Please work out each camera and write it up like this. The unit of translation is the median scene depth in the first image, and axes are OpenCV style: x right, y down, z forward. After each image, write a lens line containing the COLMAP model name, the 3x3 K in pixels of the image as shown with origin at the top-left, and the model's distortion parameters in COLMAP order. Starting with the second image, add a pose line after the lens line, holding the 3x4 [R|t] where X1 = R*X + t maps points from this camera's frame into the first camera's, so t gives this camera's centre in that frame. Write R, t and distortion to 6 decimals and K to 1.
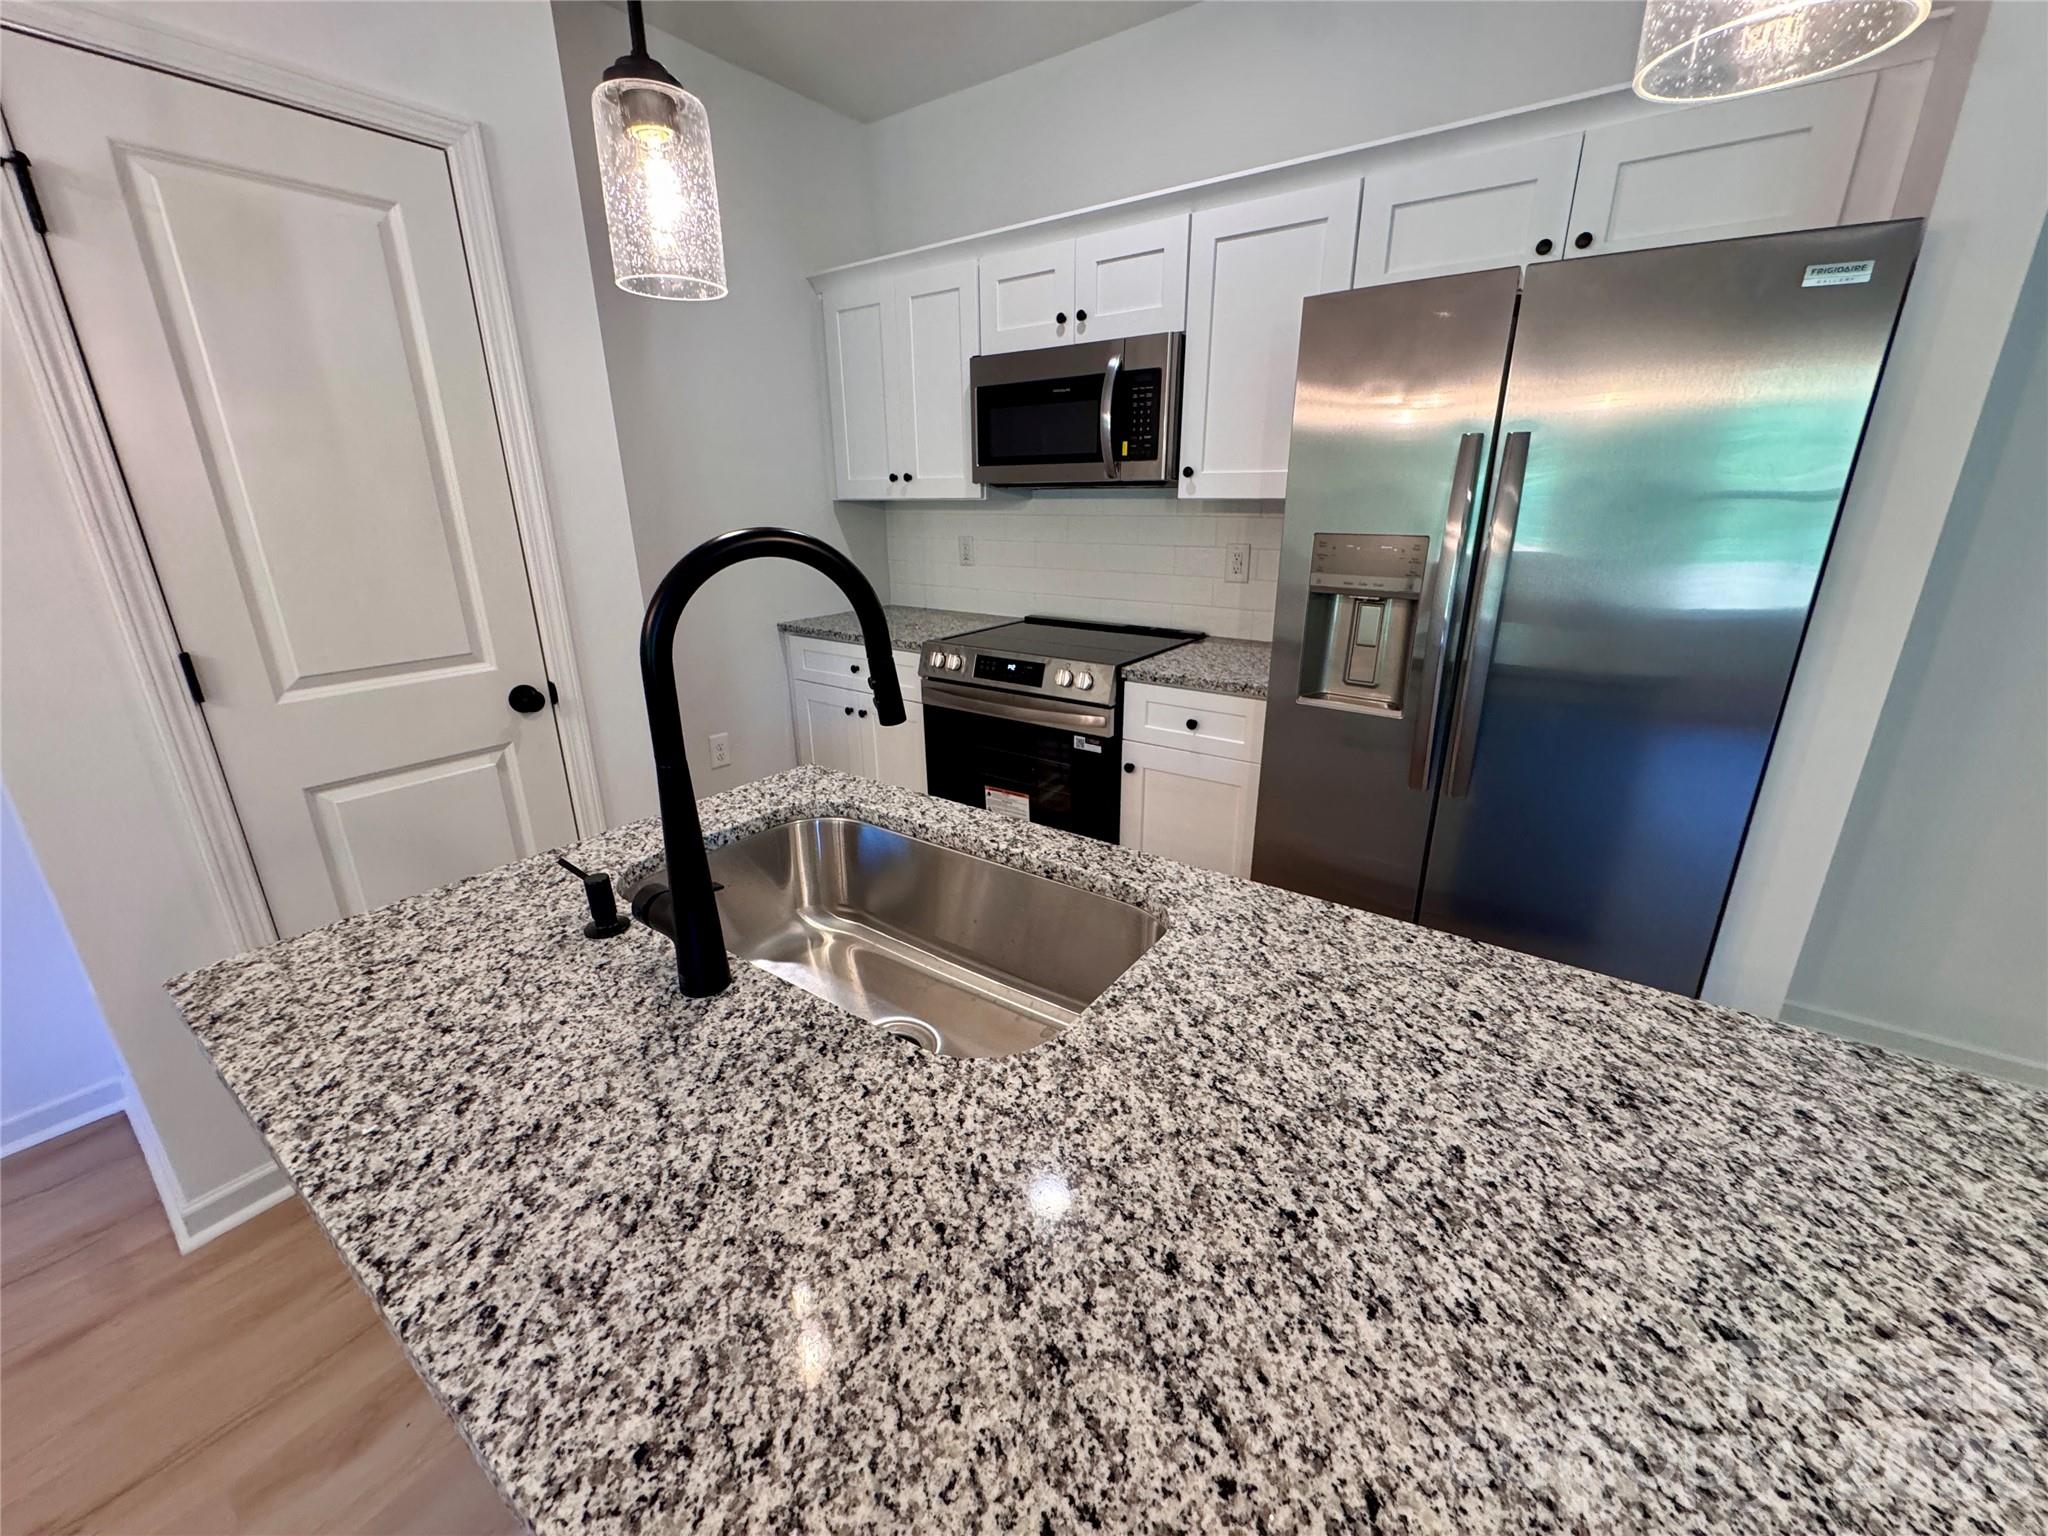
lens RADIAL K [[815.4, 0, 1019.1], [0, 815.4, 768.1], [0, 0, 1]] dist [-0.002145, 0.000135]
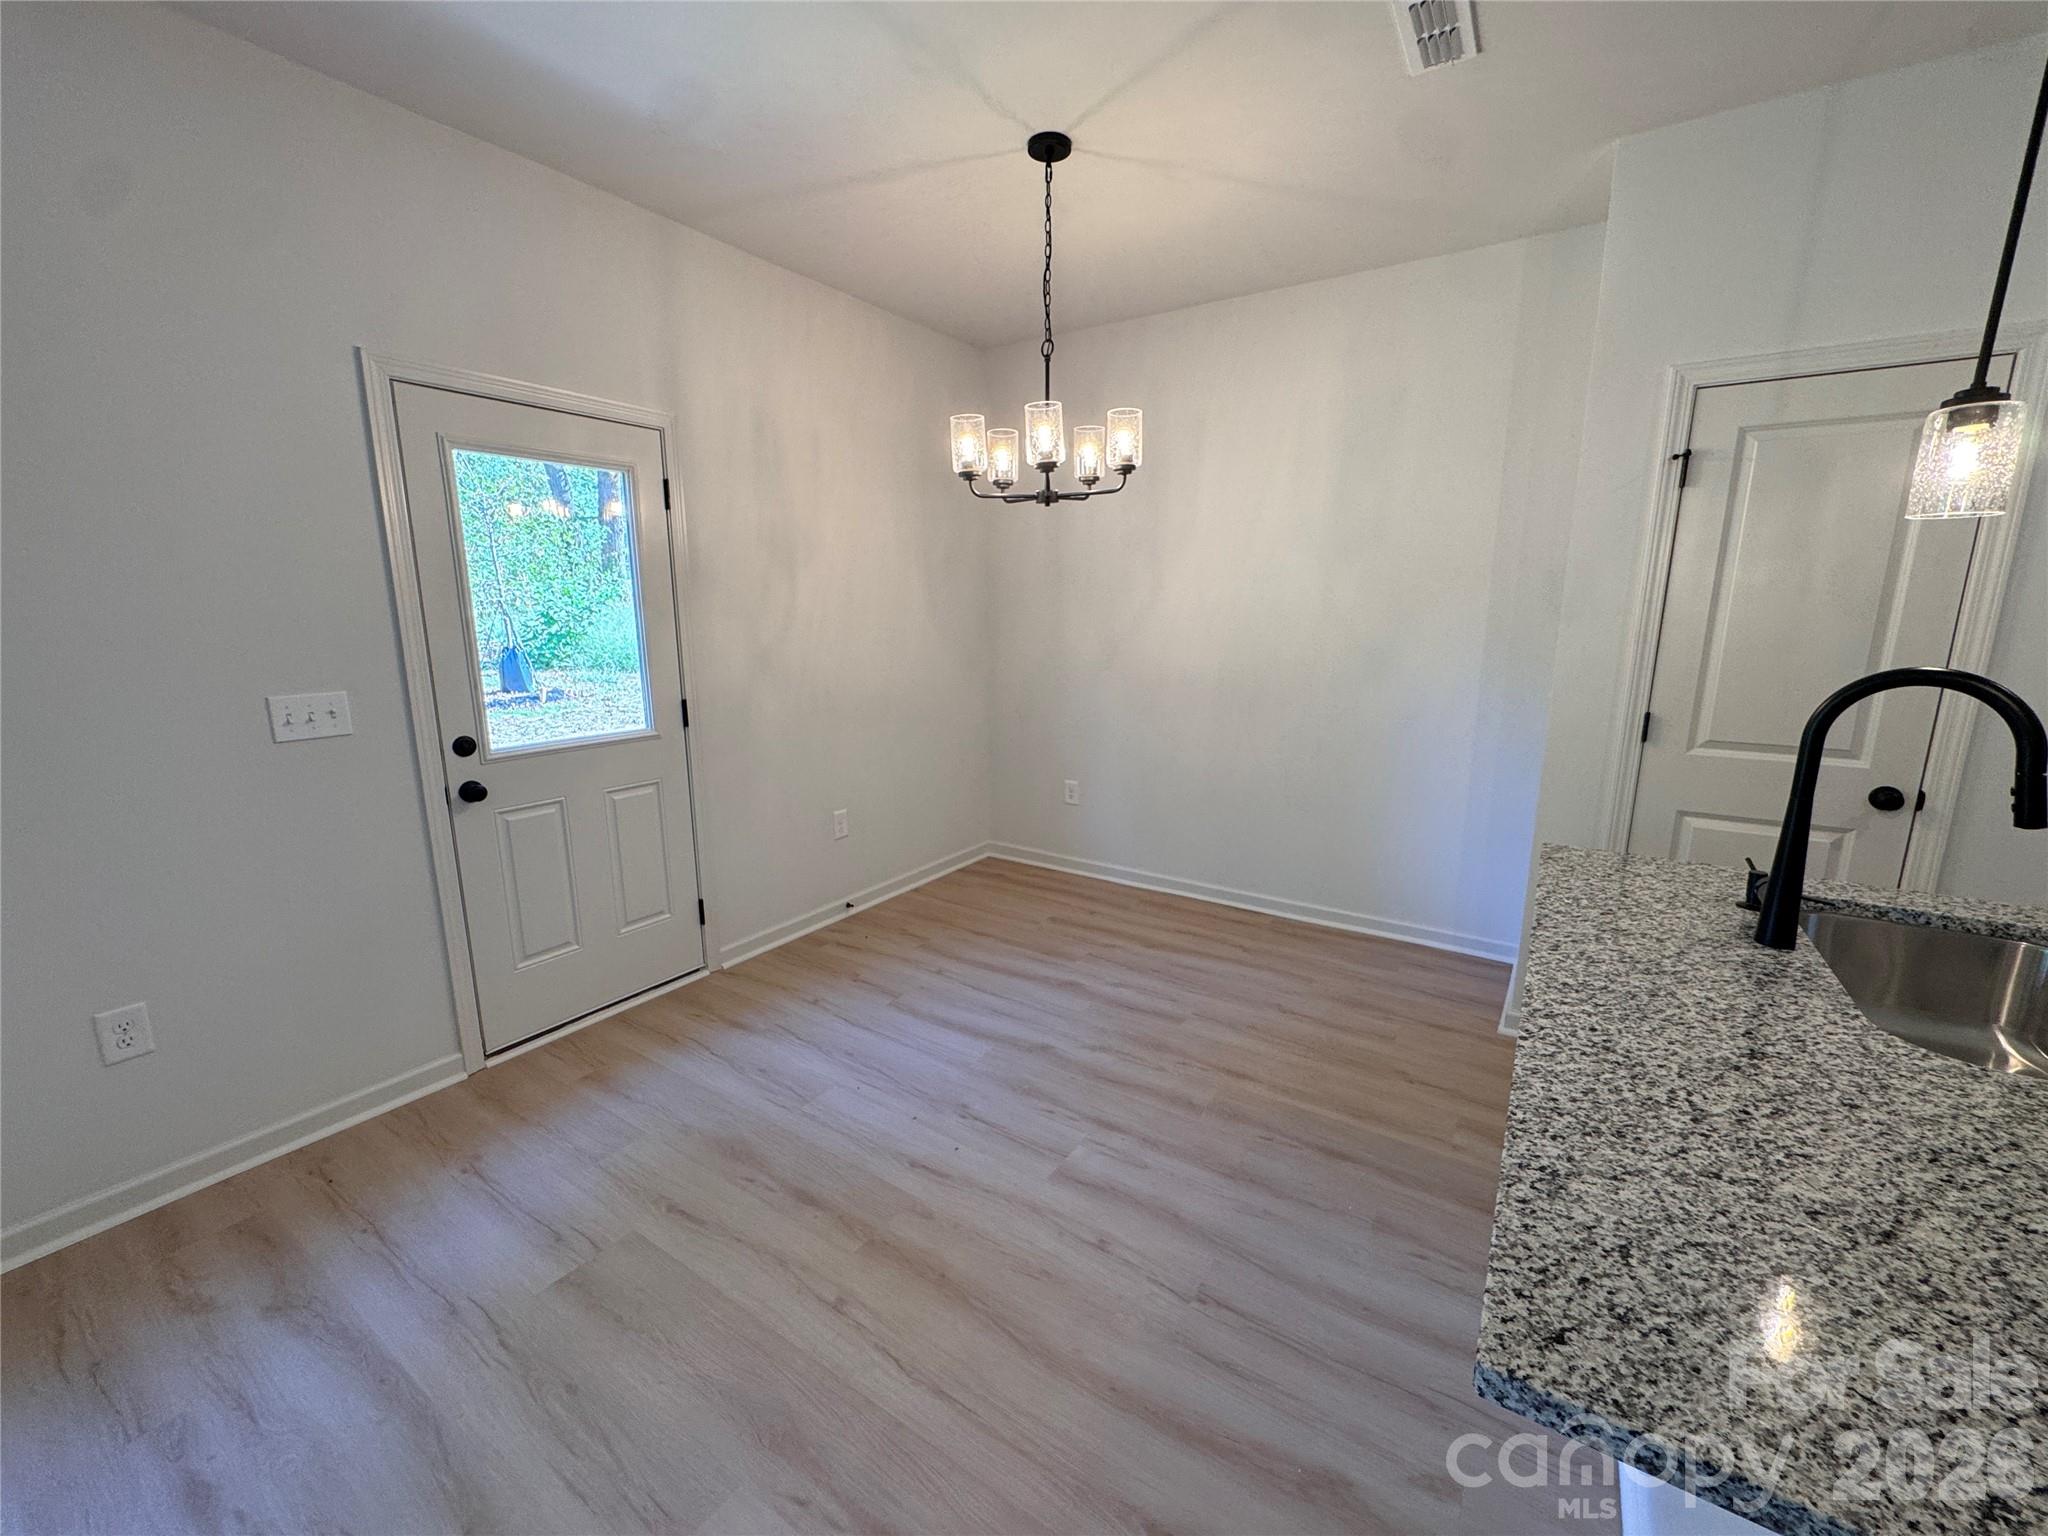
lens RADIAL K [[815.1, 0, 1024.0], [0, 815.1, 768.0], [0, 0, 1]] dist [-0.004226, -0.000128]
pose [[0.040444, 0.202965, -0.978350, 0.635116], [-0.321799, 0.929627, 0.179554, 0.085812], [0.945944, 0.307571, 0.102912, -0.389533]]
